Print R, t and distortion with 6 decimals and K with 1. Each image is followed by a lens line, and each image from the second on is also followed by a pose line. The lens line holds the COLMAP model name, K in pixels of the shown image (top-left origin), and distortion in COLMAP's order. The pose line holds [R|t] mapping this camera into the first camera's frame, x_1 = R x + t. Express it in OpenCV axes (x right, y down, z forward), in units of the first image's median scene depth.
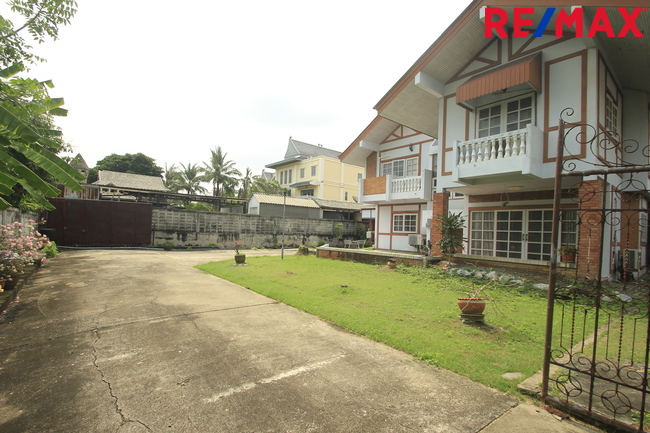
lens RADIAL K [[302.1, 0, 319.7], [0, 302.1, 216.5], [0, 0, 1]] dist [0.005328, -0.009367]
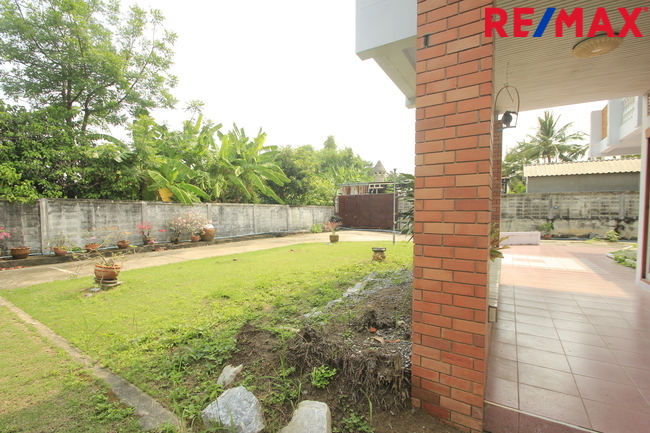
lens RADIAL K [[302.1, 0, 321.5], [0, 302.1, 217.2], [0, 0, 1]] dist [0.005328, -0.009367]
pose [[0.317936, -0.014545, -0.948001, 0.502182], [0.053711, 0.998553, 0.002692, 0.034061], [0.946590, -0.051774, 0.318257, 0.378224]]
